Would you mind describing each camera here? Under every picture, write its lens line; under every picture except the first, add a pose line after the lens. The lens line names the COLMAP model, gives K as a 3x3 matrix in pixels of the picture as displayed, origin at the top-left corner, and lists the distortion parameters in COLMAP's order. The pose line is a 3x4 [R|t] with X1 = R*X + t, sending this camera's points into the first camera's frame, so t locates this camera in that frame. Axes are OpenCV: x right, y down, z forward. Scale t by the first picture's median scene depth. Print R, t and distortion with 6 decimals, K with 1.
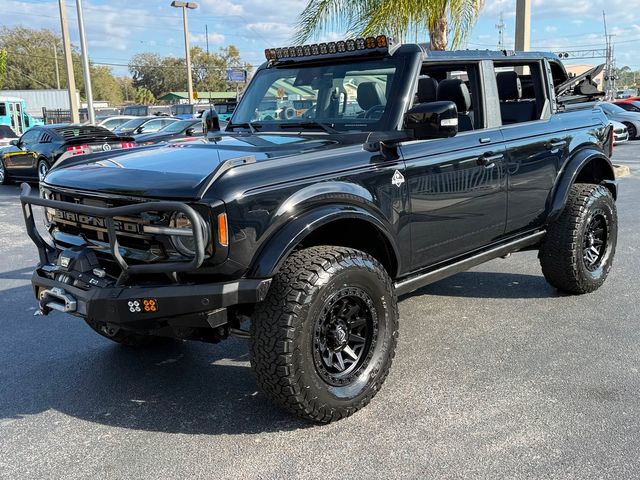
lens RADIAL K [[674.5, 0, 322.6], [0, 674.5, 237.4], [0, 0, 1]] dist [0.096304, 0.000000]
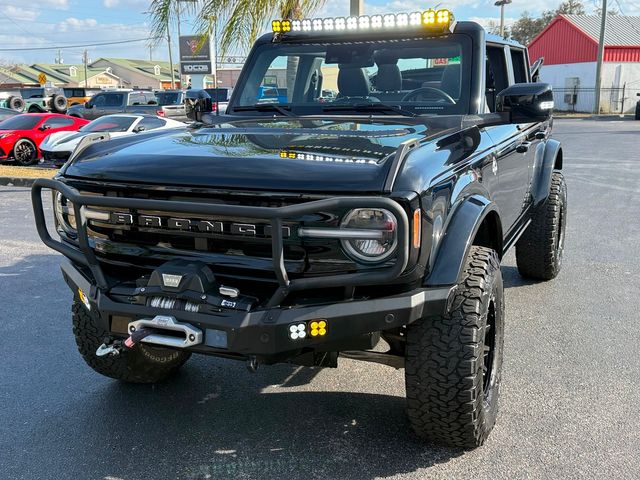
lens RADIAL K [[691.4, 0, 322.4], [0, 691.4, 223.4], [0, 0, 1]] dist [0.076743, 0.000000]
pose [[0.942308, -0.038499, 0.332524, -0.437728], [0.043791, 0.999005, -0.008433, -0.012785], [-0.331869, 0.022508, 0.943057, 0.201929]]
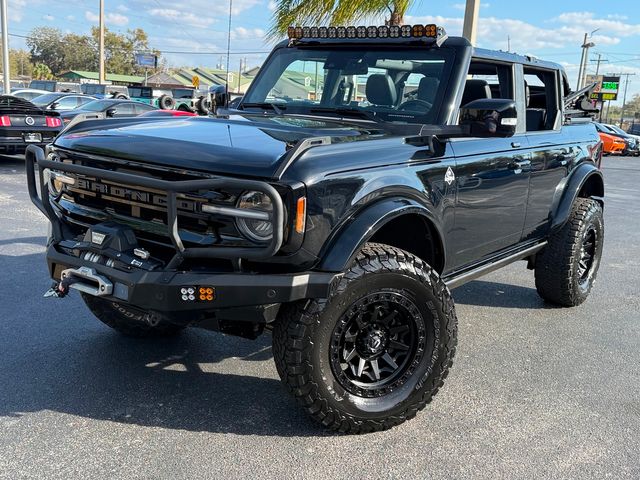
lens RADIAL K [[674.5, 0, 320.3], [0, 674.5, 242.5], [0, 0, 1]] dist [0.096304, 0.000000]
pose [[0.987265, 0.069845, 0.142935, -0.203340], [-0.070870, 0.997483, 0.002084, 0.017435], [-0.142429, -0.012188, 0.989730, 0.088328]]
